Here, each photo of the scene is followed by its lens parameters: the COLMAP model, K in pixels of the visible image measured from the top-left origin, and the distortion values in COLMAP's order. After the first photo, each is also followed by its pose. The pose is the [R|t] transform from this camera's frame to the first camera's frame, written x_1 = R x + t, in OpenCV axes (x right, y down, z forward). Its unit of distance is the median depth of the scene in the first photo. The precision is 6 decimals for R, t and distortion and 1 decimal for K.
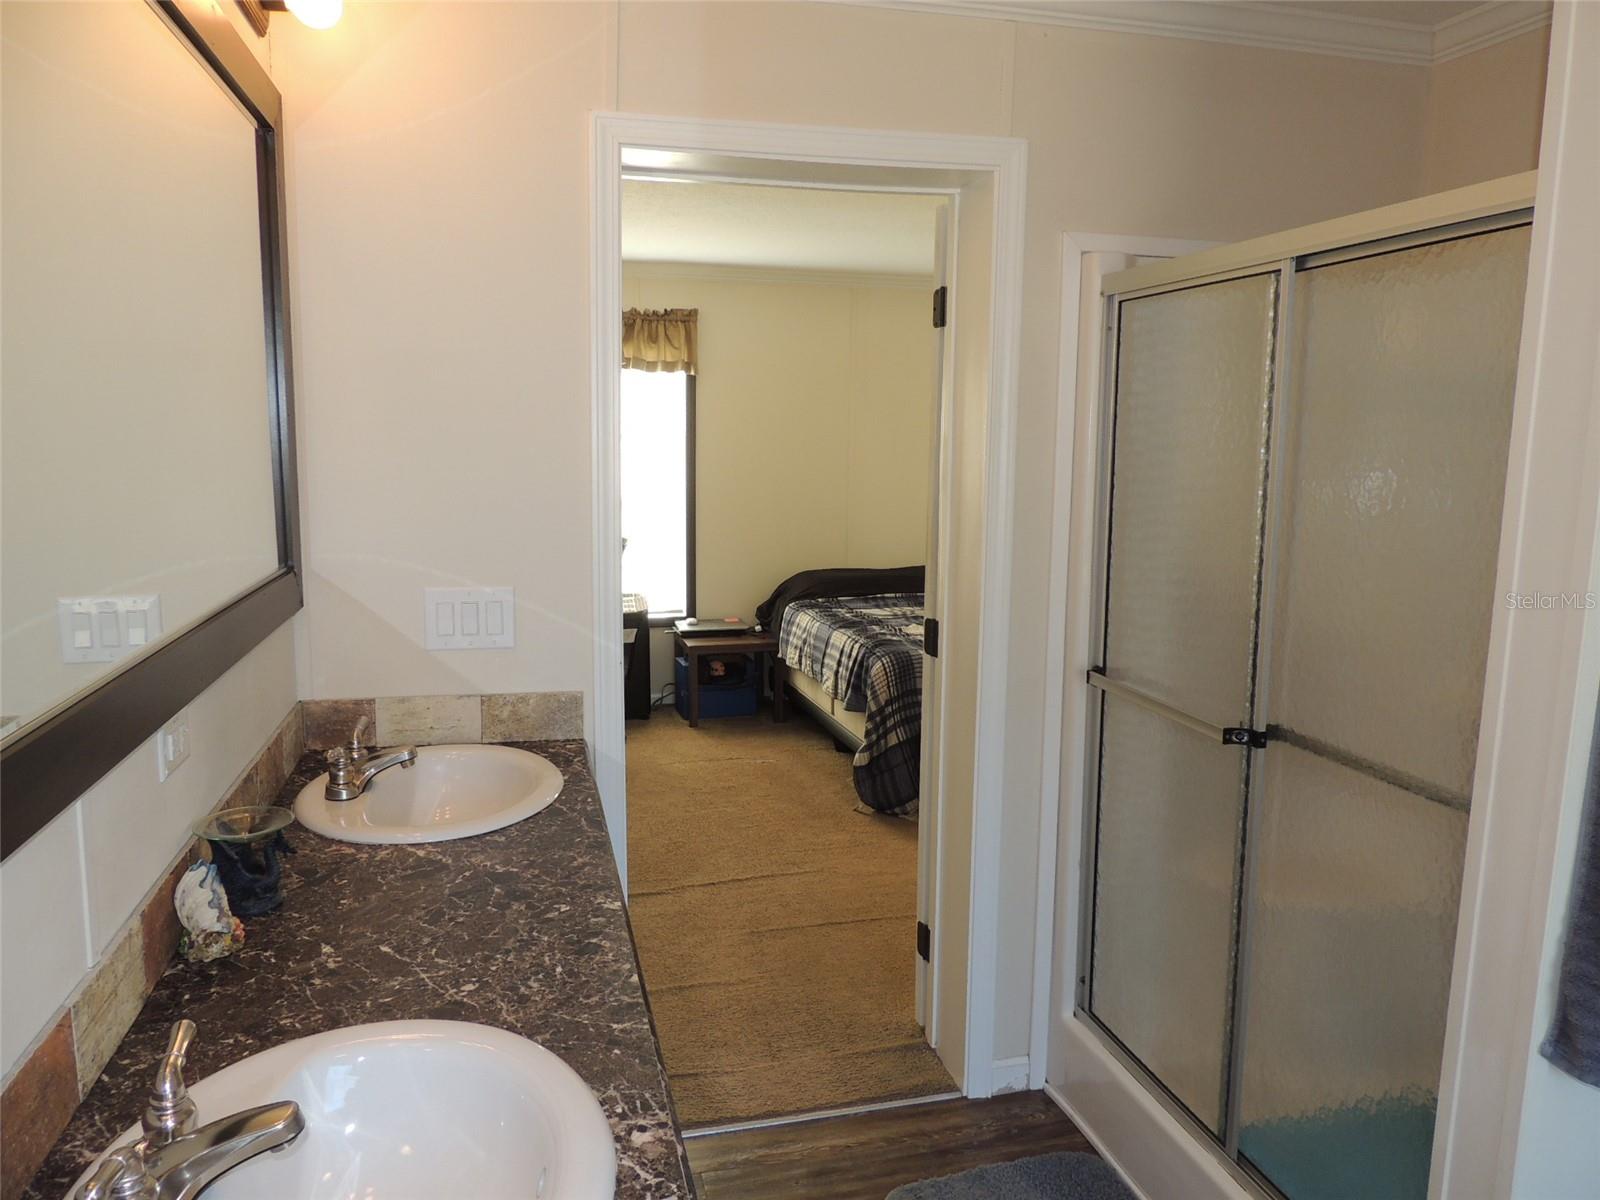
lens RADIAL K [[1147.8, 0, 808.6], [0, 1147.8, 603.9], [0, 0, 1]] dist [-0.031277, 0.006200]
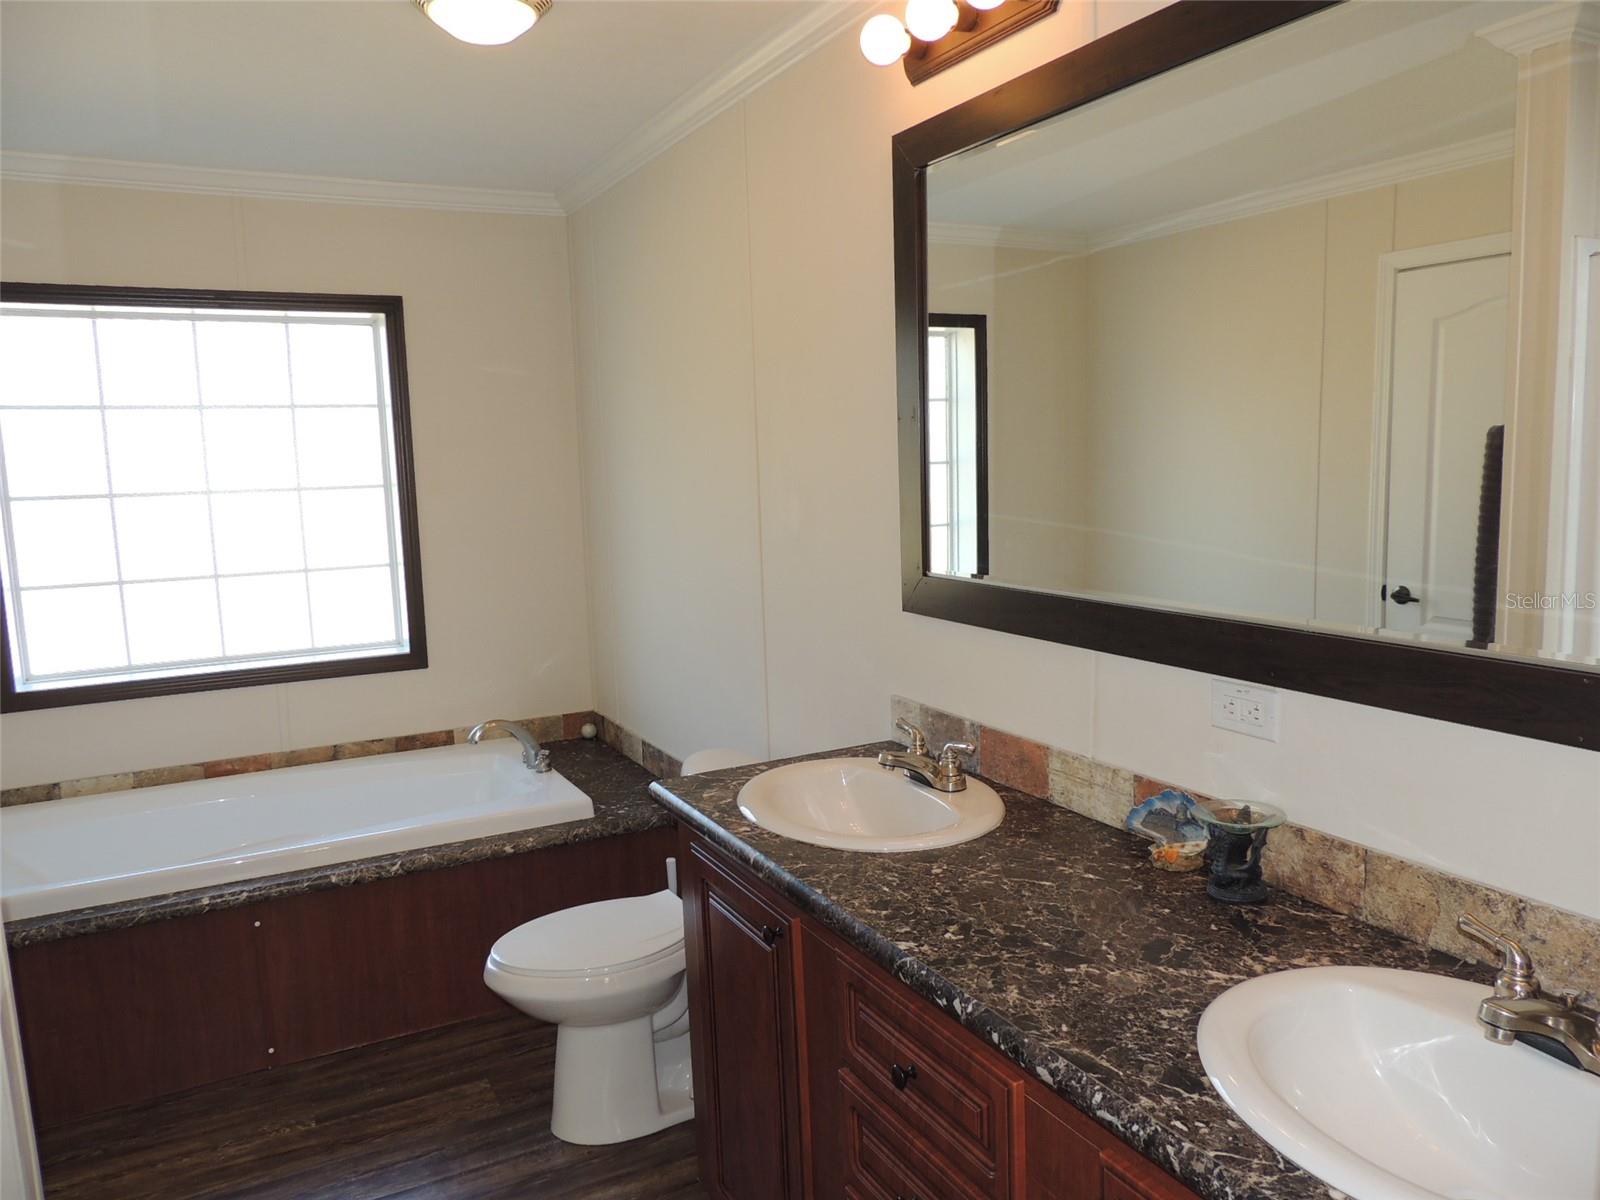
lens RADIAL K [[1147.8, 0, 808.6], [0, 1147.8, 603.9], [0, 0, 1]] dist [-0.031277, 0.006200]
pose [[-0.972132, 0.052176, -0.228554, 0.106468], [-0.011310, 0.963345, 0.268026, -0.257832], [0.234161, 0.263142, -0.935908, 1.793875]]
